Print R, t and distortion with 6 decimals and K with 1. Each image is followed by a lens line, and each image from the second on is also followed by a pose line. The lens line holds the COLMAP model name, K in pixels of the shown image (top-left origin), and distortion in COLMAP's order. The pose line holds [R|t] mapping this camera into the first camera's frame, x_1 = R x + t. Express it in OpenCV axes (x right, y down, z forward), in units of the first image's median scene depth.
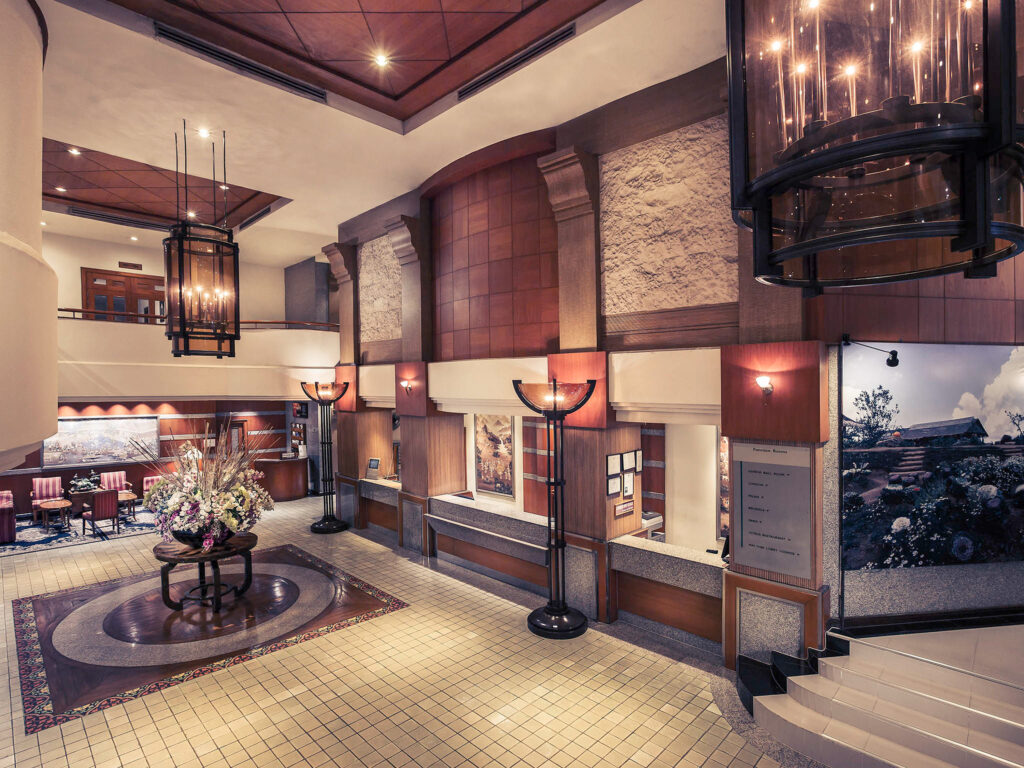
lens RADIAL K [[520.8, 0, 511.8], [0, 520.8, 391.9], [0, 0, 1]] dist [-0.027194, -0.000143]
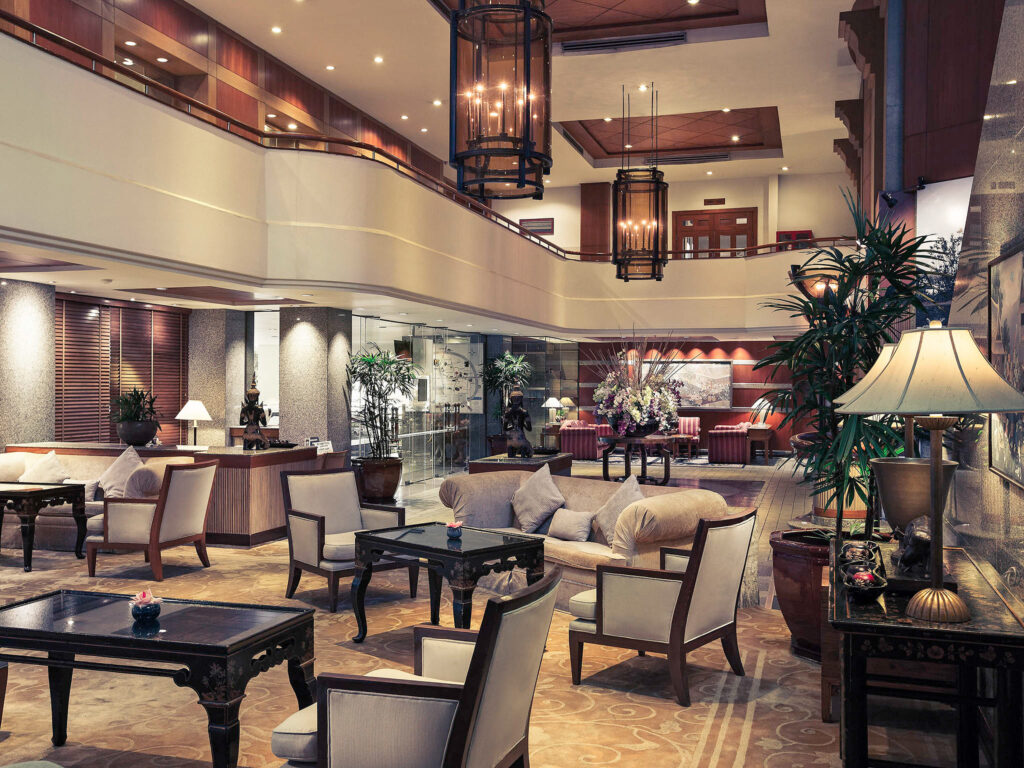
lens RADIAL K [[1002.5, 0, 512.0], [0, 1002.5, 384.0], [0, 0, 1]] dist [0.003007, 0.003644]
pose [[0.463031, -0.000092, -0.886342, 0.749496], [-0.011315, 0.999918, -0.006015, 0.108085], [0.886270, 0.012814, 0.462992, -0.181718]]
